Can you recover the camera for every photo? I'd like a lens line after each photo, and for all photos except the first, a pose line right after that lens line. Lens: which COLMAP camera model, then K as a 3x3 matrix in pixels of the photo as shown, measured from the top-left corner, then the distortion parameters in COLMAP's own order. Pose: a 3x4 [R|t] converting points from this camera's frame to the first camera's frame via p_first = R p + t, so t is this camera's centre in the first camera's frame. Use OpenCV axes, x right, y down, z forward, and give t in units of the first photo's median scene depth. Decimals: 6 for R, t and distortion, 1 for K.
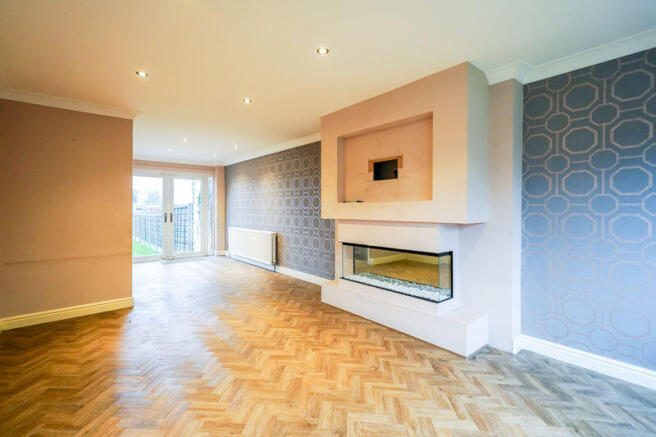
lens RADIAL K [[304.1, 0, 322.5], [0, 304.1, 208.4], [0, 0, 1]] dist [0.002524, 0.000614]
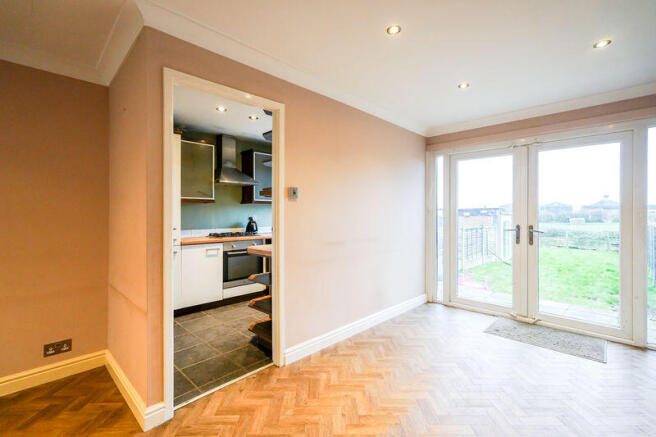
lens RADIAL K [[294.2, 0, 325.7], [0, 294.2, 215.4], [0, 0, 1]] dist [0.008877, 0.000401]
pose [[0.109906, 0.003366, -0.993936, -0.085515], [0.001222, 0.999993, 0.003521, -0.002421], [0.993941, -0.001602, 0.109901, 0.719974]]
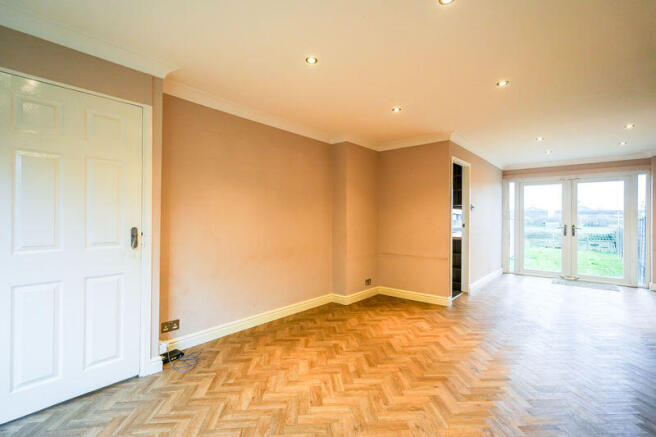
lens RADIAL K [[300.8, 0, 326.6], [0, 300.8, 217.0], [0, 0, 1]] dist [0.019305, -0.000173]
pose [[0.179364, 0.000325, -0.983783, 0.231045], [-0.005676, 0.999984, -0.000704, -0.002500], [0.983766, 0.005710, 0.179362, 0.211050]]
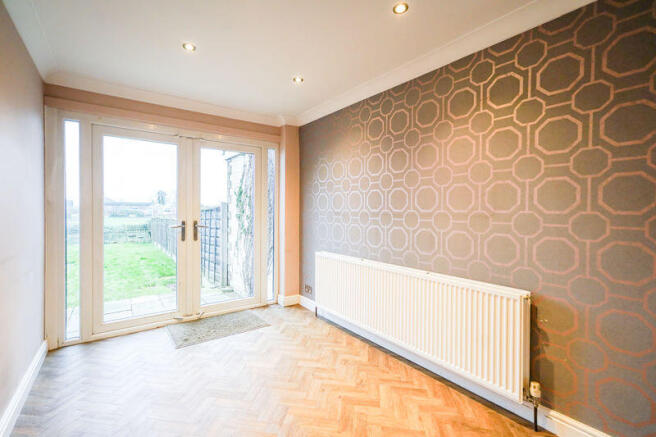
lens RADIAL K [[296.4, 0, 324.6], [0, 296.4, 214.4], [0, 0, 1]] dist [0.001357, 0.000688]
pose [[0.998511, 0.002899, -0.054478, -0.312018], [-0.002153, 0.999903, 0.013749, -0.001562], [0.054512, -0.013611, 0.998420, 0.633024]]
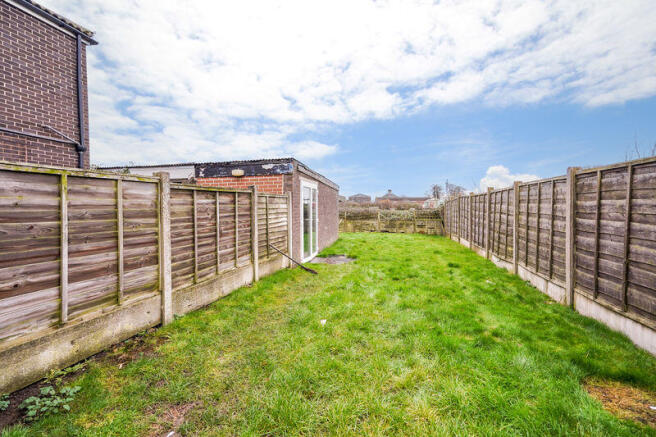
lens RADIAL K [[294.2, 0, 325.7], [0, 294.2, 215.4], [0, 0, 1]] dist [0.008877, 0.000401]
pose [[0.612916, 0.025071, -0.789751, -1.151096], [0.002258, 0.999437, 0.033481, 0.120314], [0.790145, -0.022304, 0.612514, 1.629220]]
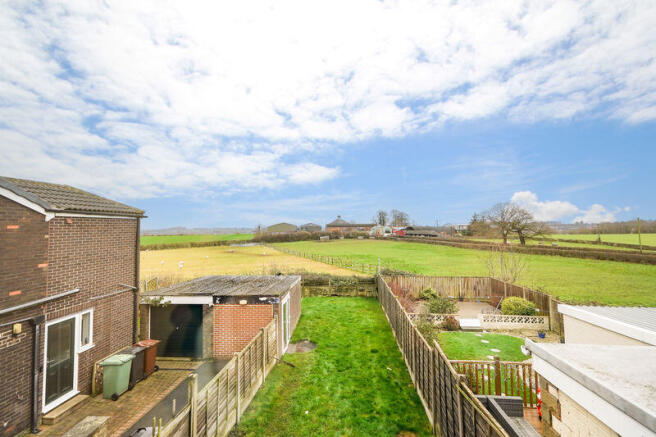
lens RADIAL K [[296.4, 0, 324.6], [0, 296.4, 214.4], [0, 0, 1]] dist [0.001357, 0.000688]
pose [[0.733392, -0.034268, -0.678942, -0.652585], [0.009066, 0.999133, -0.040637, -0.444457], [0.679746, 0.023648, 0.733066, 1.073326]]
